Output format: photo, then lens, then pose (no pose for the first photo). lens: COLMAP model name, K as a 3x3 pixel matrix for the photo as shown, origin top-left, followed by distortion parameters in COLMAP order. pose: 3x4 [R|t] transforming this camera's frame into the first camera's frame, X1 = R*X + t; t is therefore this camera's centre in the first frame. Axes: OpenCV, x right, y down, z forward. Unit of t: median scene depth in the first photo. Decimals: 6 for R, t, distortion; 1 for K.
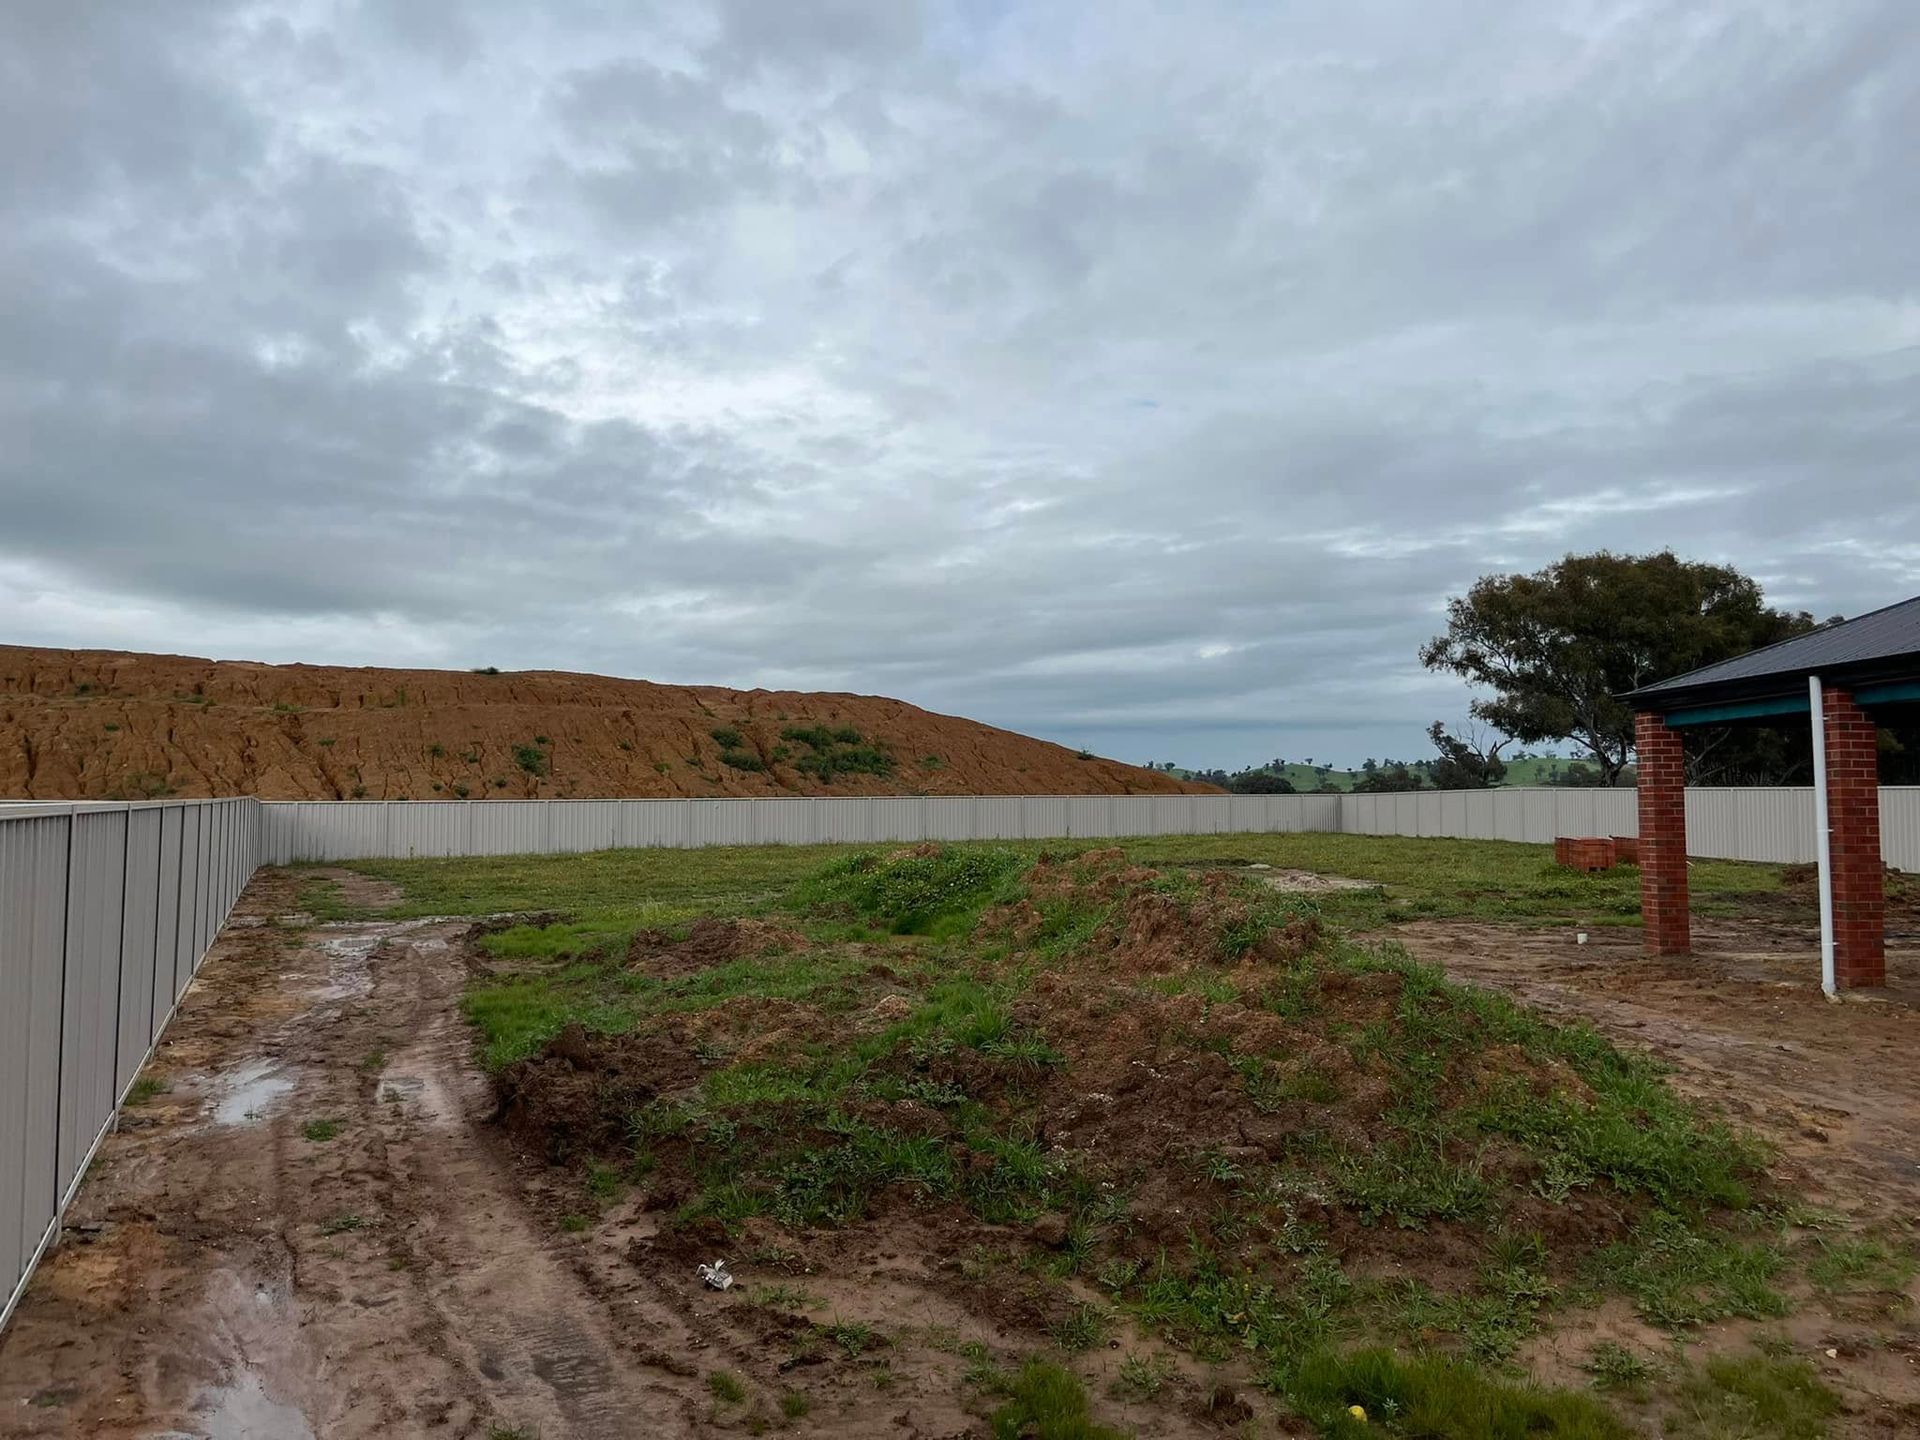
lens RADIAL K [[1449.0, 0, 966.0], [0, 1449.0, 719.8], [0, 0, 1]] dist [0.052903, -0.002283]
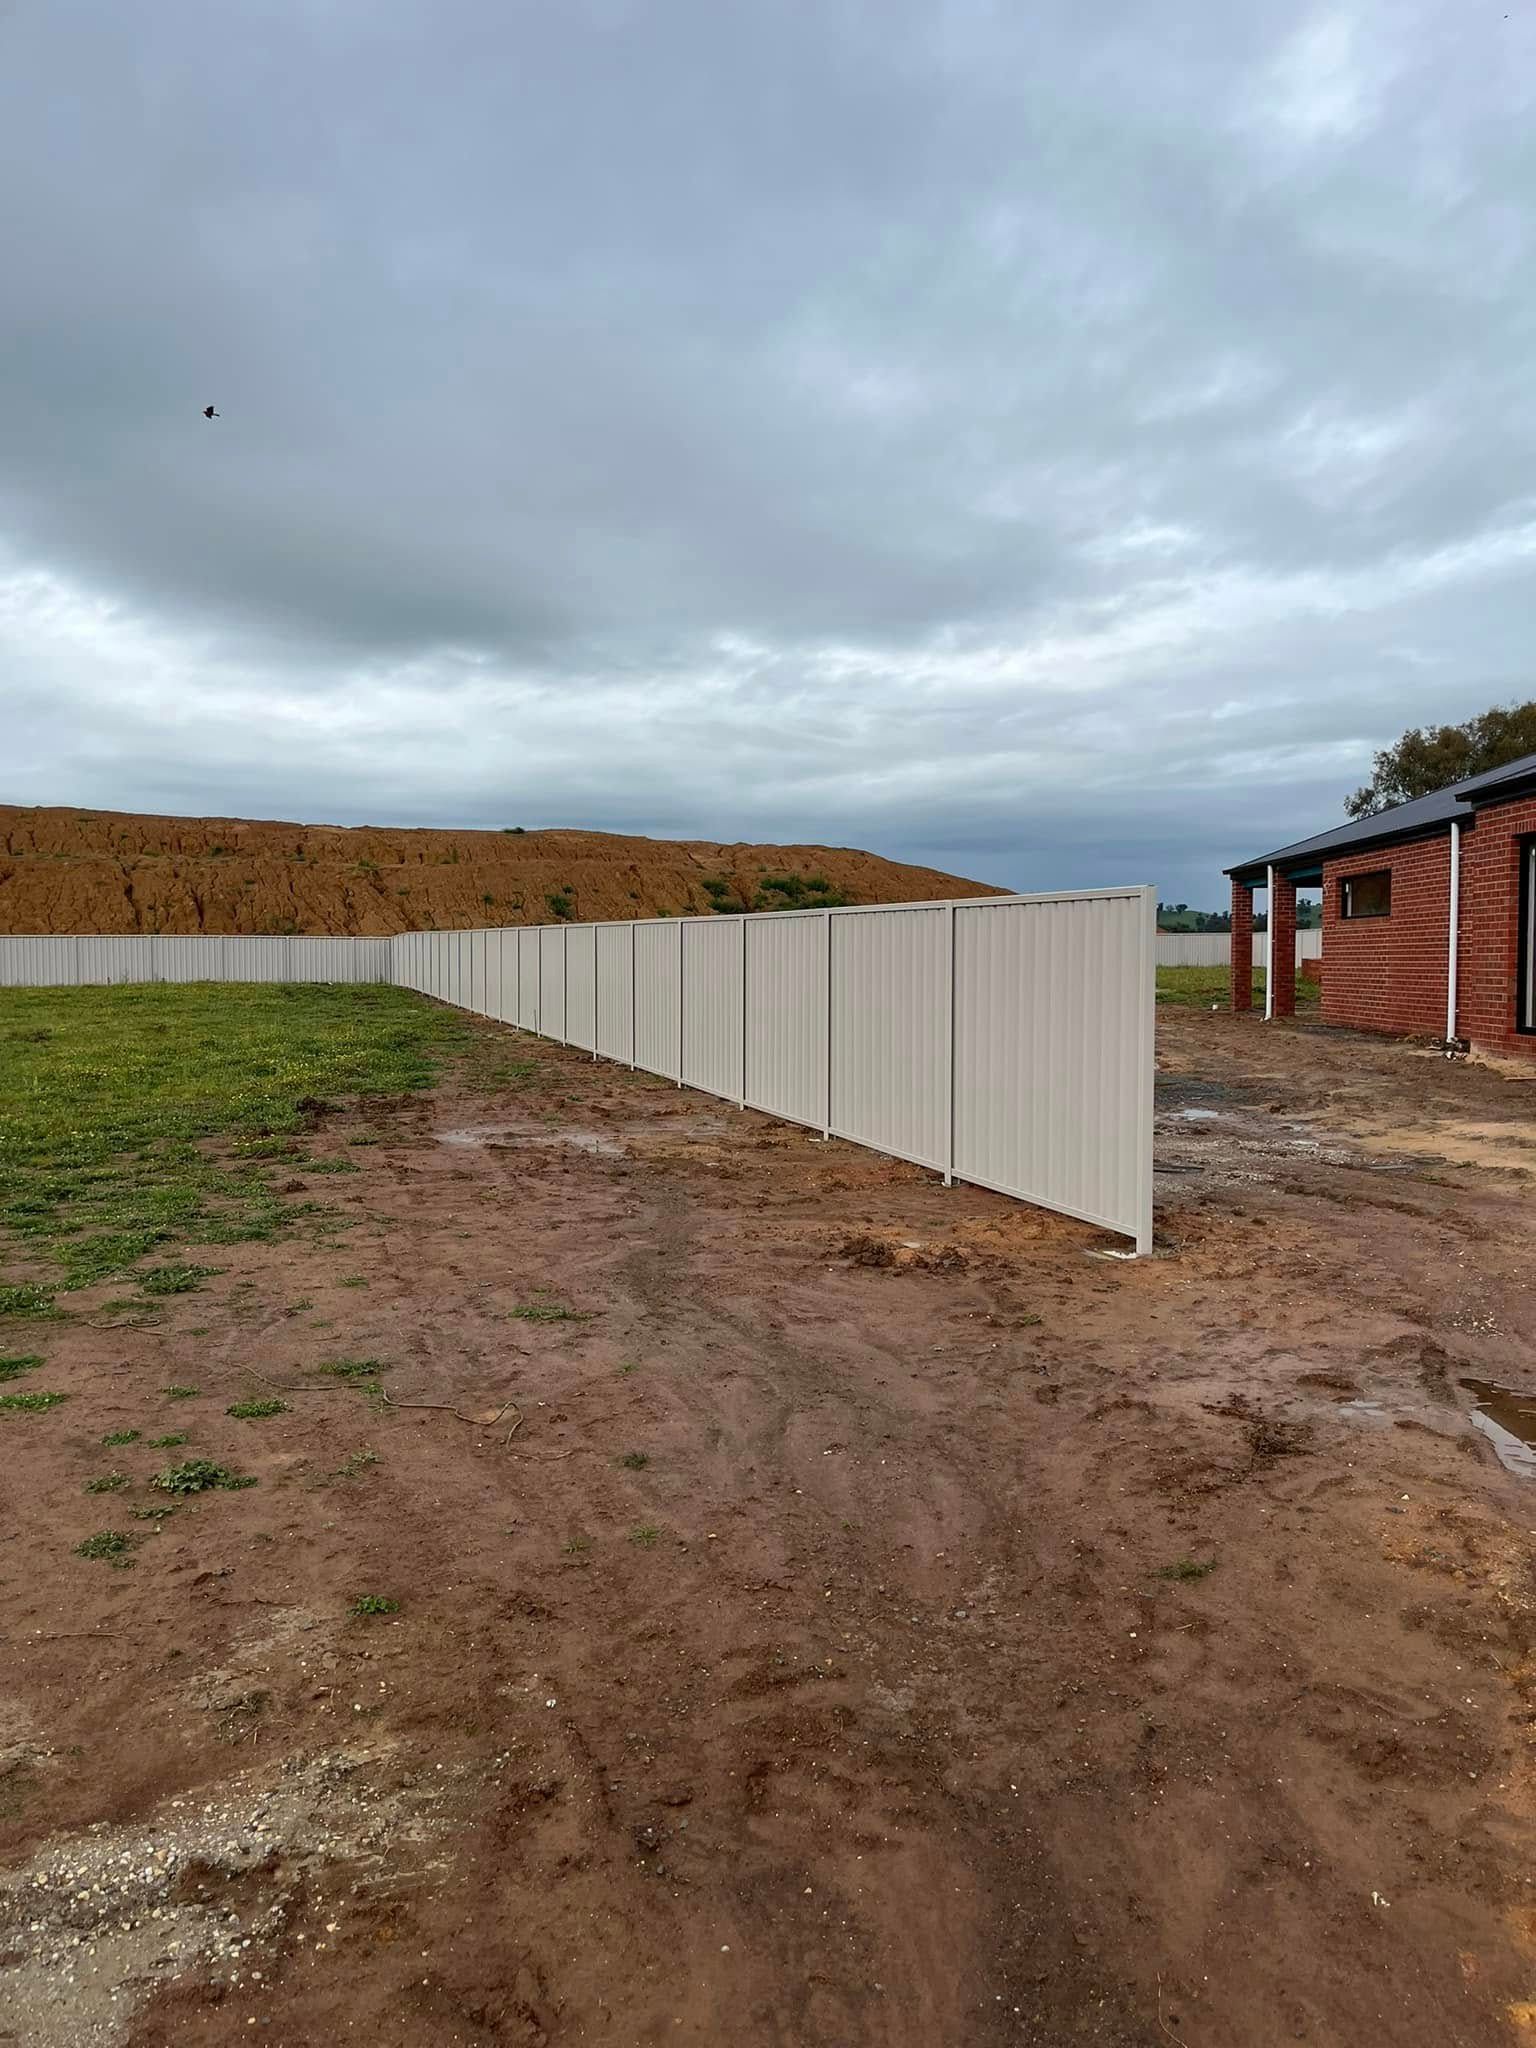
lens RADIAL K [[1545.6, 0, 767.8], [0, 1545.6, 1026.9], [0, 0, 1]] dist [0.052903, -0.002283]
pose [[0.992658, 0.005657, -0.120825, 0.031251], [0.007309, 0.994275, 0.106601, -0.008563], [0.120737, -0.106701, 0.986933, -0.258365]]
